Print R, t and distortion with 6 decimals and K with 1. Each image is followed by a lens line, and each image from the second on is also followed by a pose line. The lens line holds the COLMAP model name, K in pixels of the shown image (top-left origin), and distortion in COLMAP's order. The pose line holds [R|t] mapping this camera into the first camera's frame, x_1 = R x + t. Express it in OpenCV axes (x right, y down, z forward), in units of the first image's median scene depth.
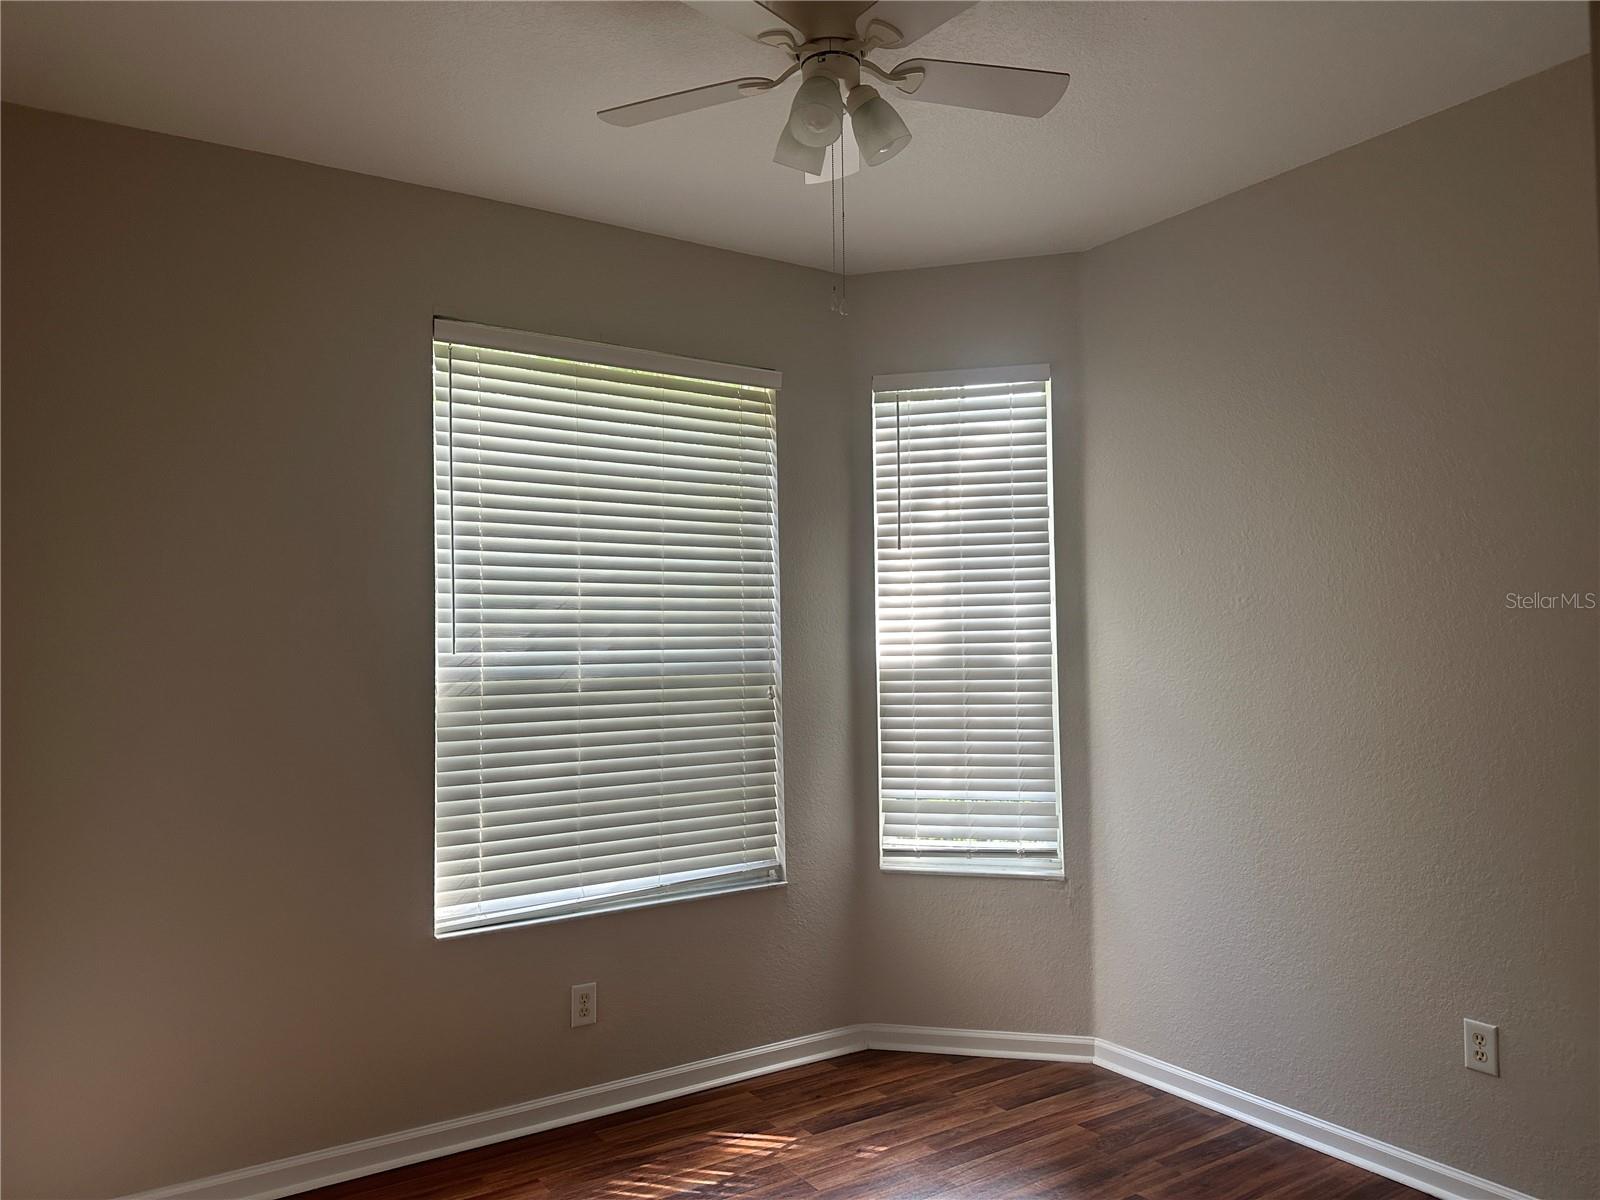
lens RADIAL K [[1123.9, 0, 797.4], [0, 1123.9, 600.1], [0, 0, 1]] dist [0.006991, -0.019010]
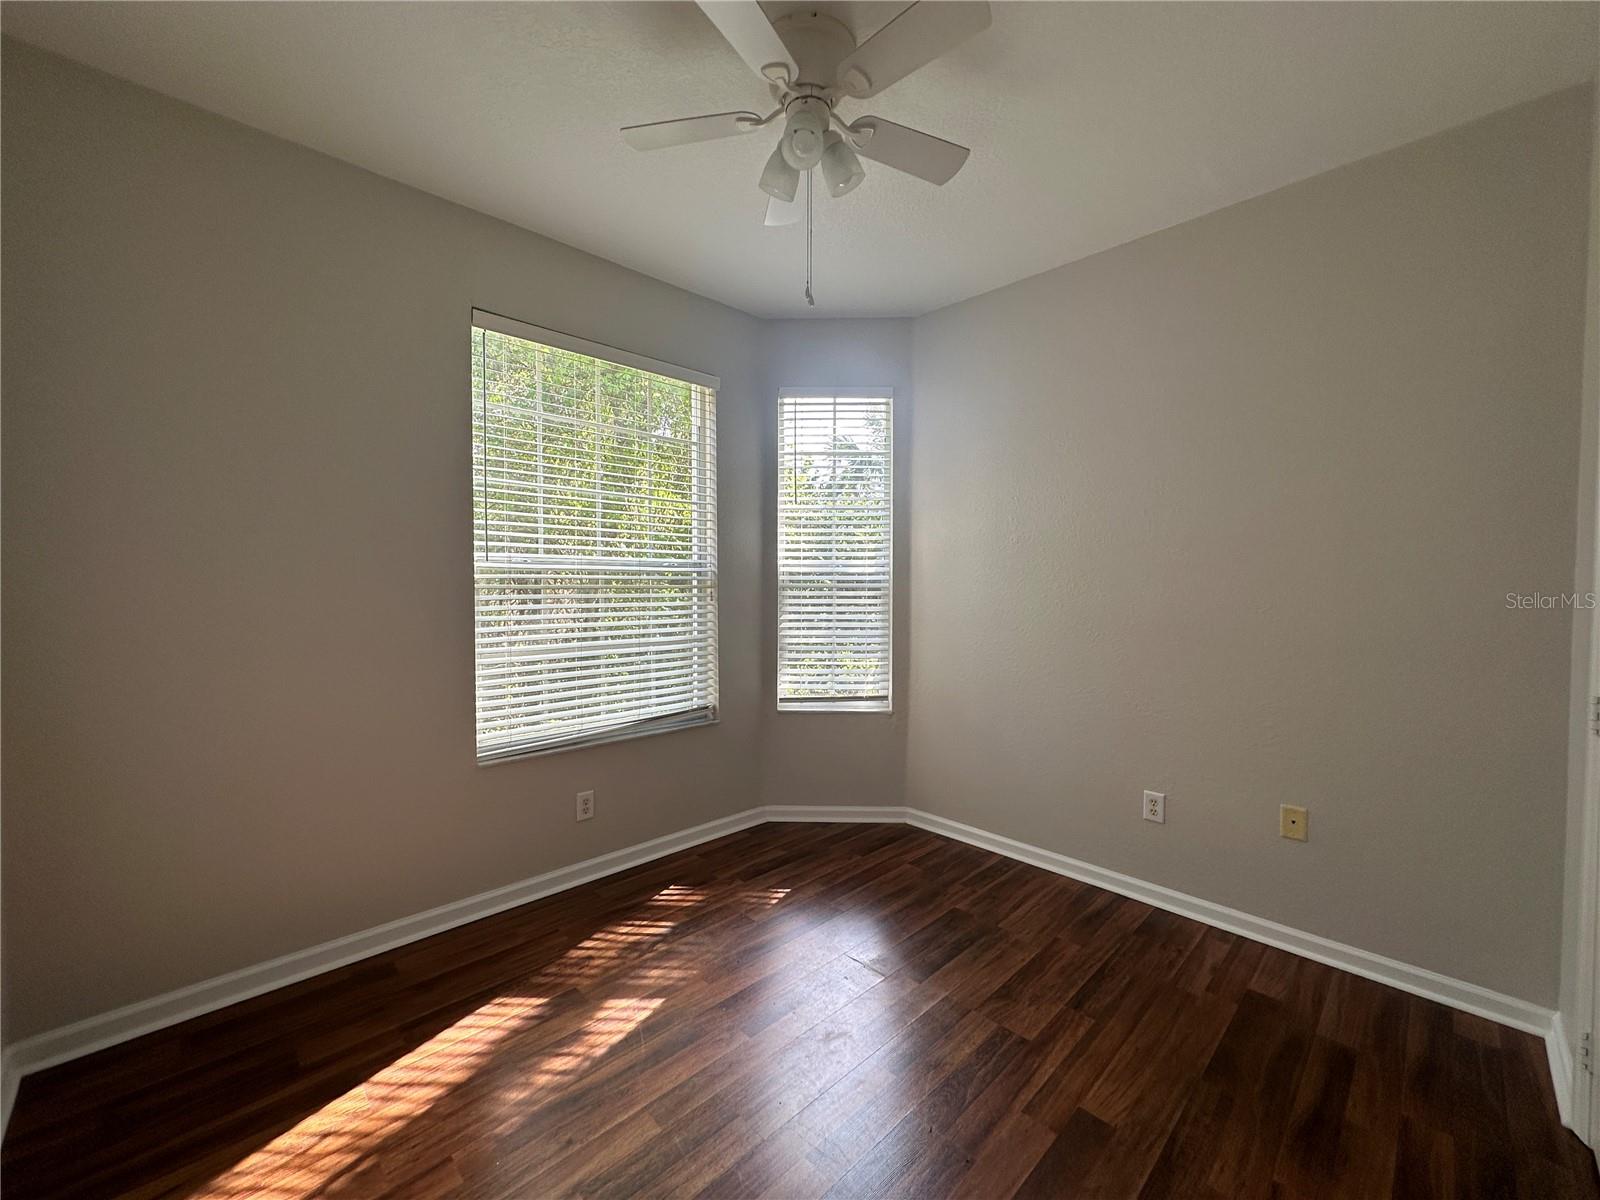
lens RADIAL K [[640.8, 0, 801.7], [0, 640.8, 602.1], [0, 0, 1]] dist [-0.019299, -0.000117]
pose [[0.981618, 0.008418, 0.190671, -0.081185], [-0.022511, 0.997160, 0.071871, 0.031160], [-0.189525, -0.074842, 0.979019, 0.166302]]
